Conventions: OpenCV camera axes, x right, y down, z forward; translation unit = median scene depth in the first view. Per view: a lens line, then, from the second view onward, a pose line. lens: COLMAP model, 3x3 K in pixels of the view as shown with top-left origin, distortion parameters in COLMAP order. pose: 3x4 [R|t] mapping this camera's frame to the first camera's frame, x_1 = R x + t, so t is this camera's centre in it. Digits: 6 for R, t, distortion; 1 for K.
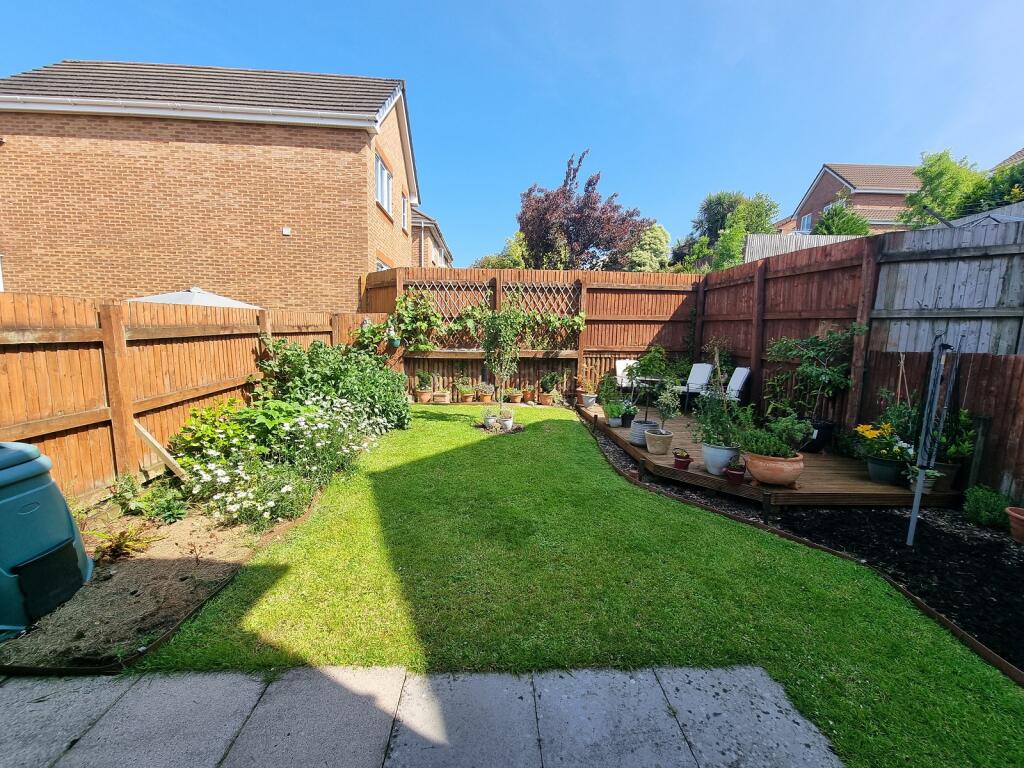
lens RADIAL K [[420.4, 0, 517.7], [0, 420.4, 395.4], [0, 0, 1]] dist [-0.003417, -0.000450]
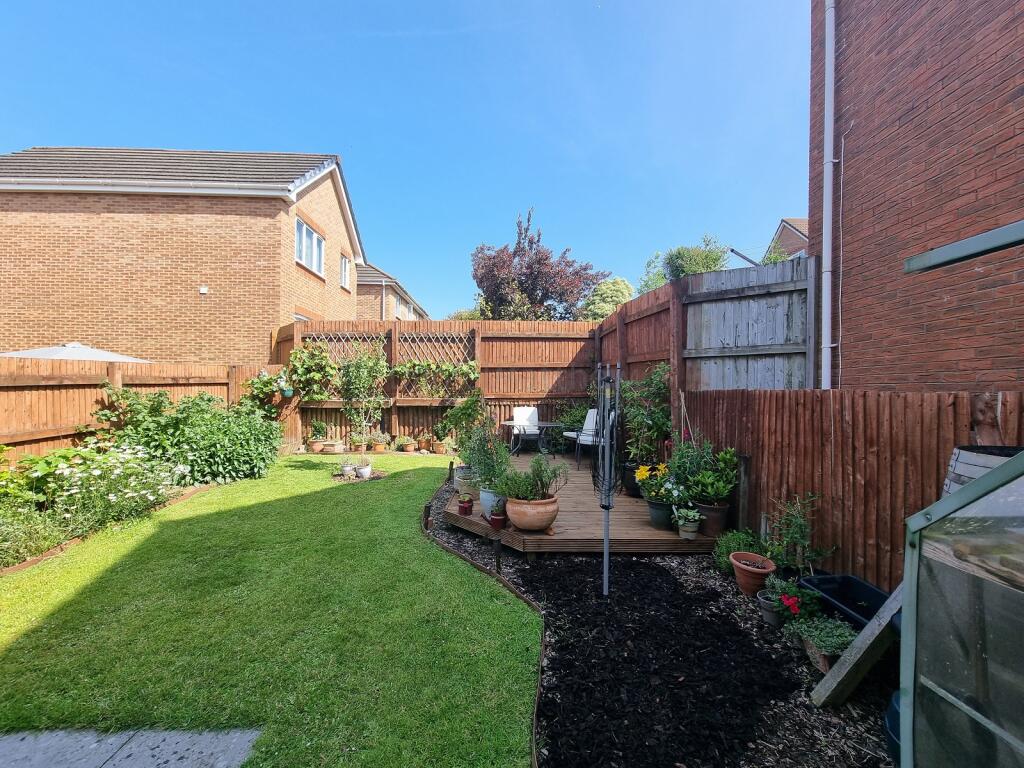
lens RADIAL K [[420.4, 0, 517.7], [0, 420.4, 395.4], [0, 0, 1]] dist [-0.003417, -0.000450]
pose [[0.999552, -0.015504, -0.025620, 0.279229], [0.012194, 0.992125, -0.124657, 0.013118], [0.027351, 0.124289, 0.991869, 0.009511]]
